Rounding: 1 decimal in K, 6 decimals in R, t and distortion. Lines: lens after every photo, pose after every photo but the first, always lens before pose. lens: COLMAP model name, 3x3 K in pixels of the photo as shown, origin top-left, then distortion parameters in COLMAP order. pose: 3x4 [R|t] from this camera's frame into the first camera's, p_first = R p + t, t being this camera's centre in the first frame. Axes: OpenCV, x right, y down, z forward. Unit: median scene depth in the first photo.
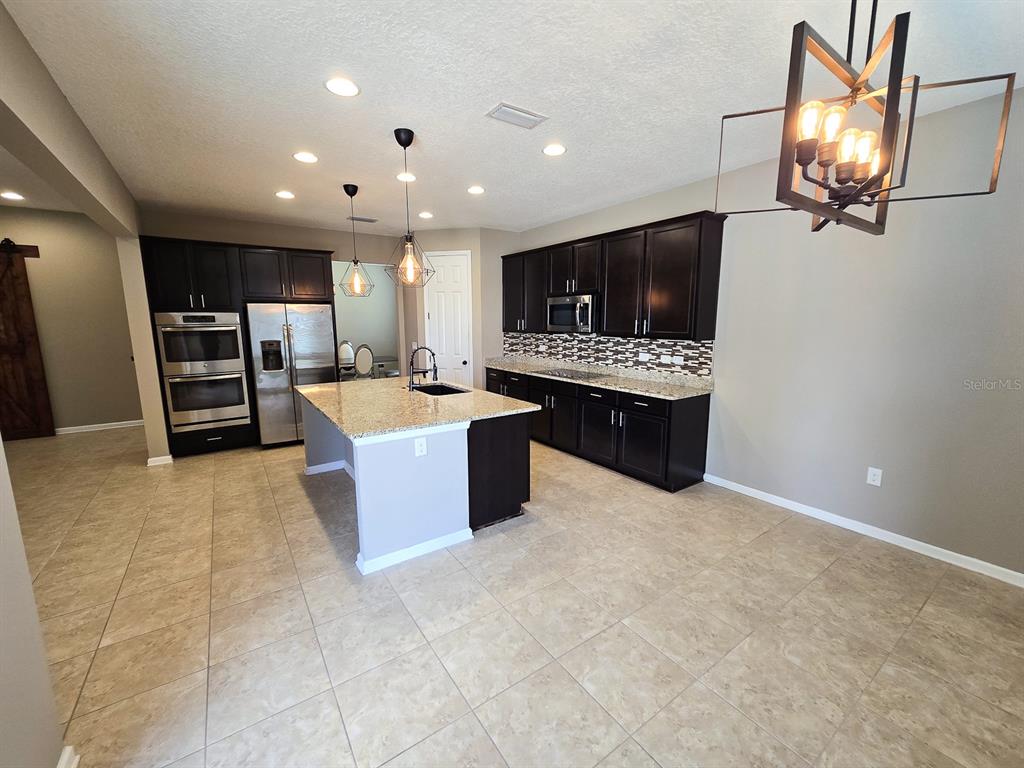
lens RADIAL K [[419.7, 0, 519.0], [0, 419.7, 386.7], [0, 0, 1]] dist [0.002832, 0.001035]
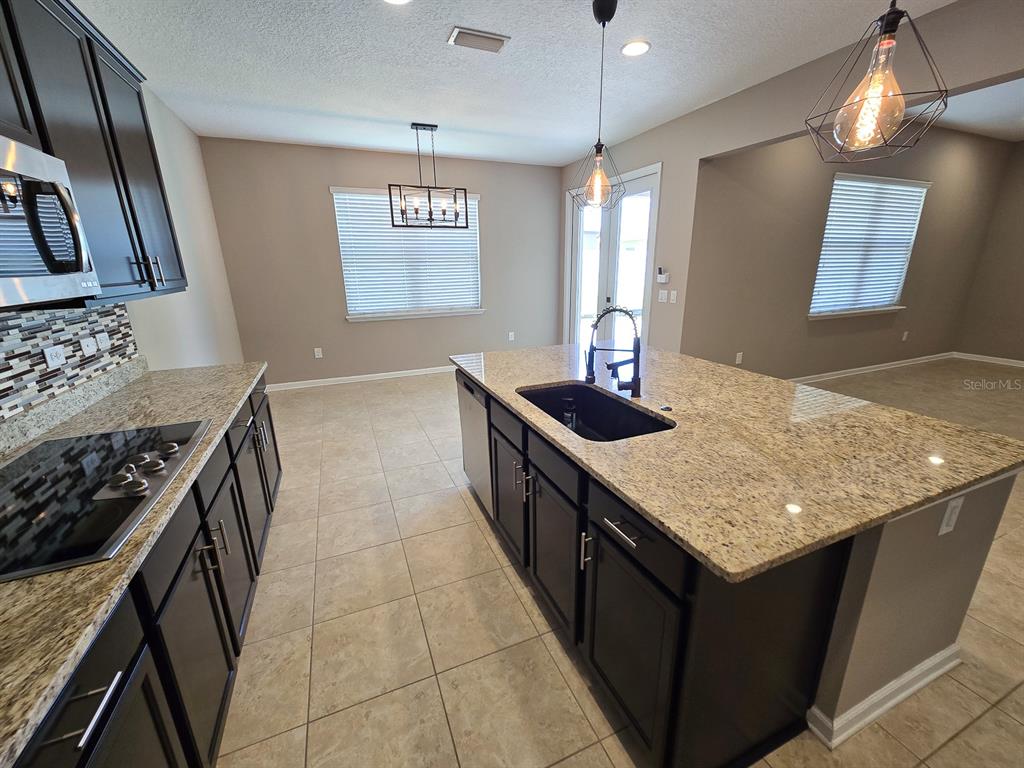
lens RADIAL K [[419.7, 0, 513.6], [0, 419.7, 381.9], [0, 0, 1]] dist [0.002832, 0.001035]
pose [[-0.976154, -0.044459, 0.212477, -0.183976], [0.049507, 0.907413, 0.417313, -0.182905], [-0.211358, 0.417881, -0.883574, 1.219218]]
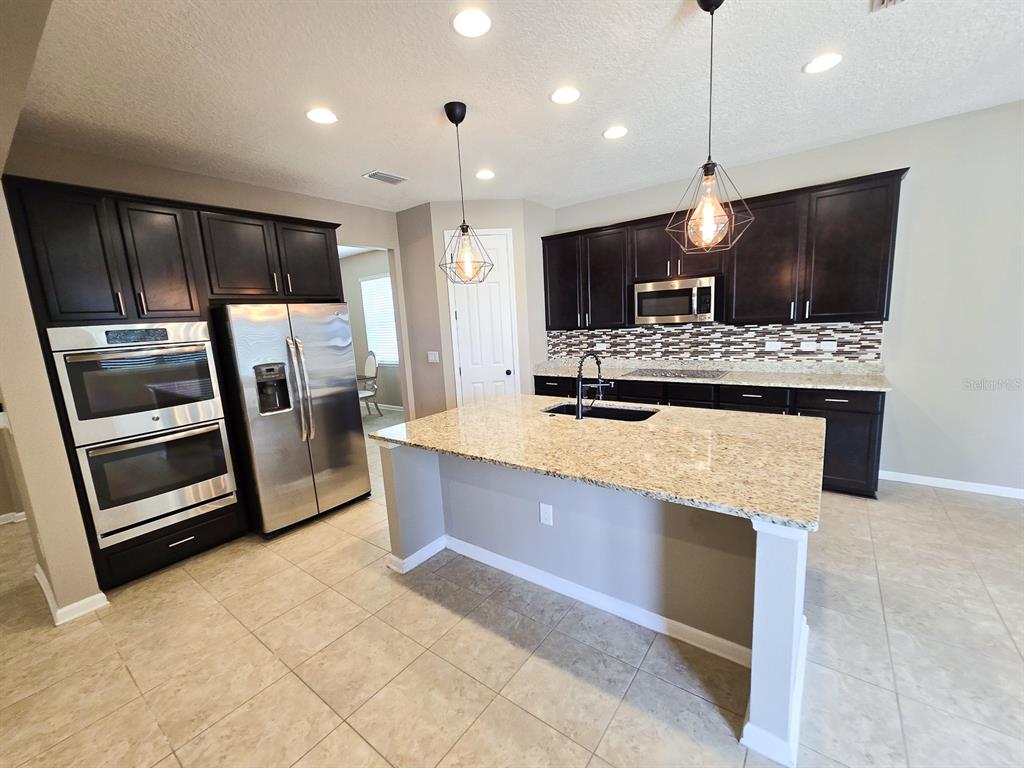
lens RADIAL K [[419.7, 0, 519.6], [0, 419.7, 388.2], [0, 0, 1]] dist [0.002832, 0.001035]
pose [[0.947931, -0.101506, 0.301867, -0.456543], [0.101871, 0.994691, 0.014577, -0.048477], [-0.301744, 0.016933, 0.953239, 0.319774]]
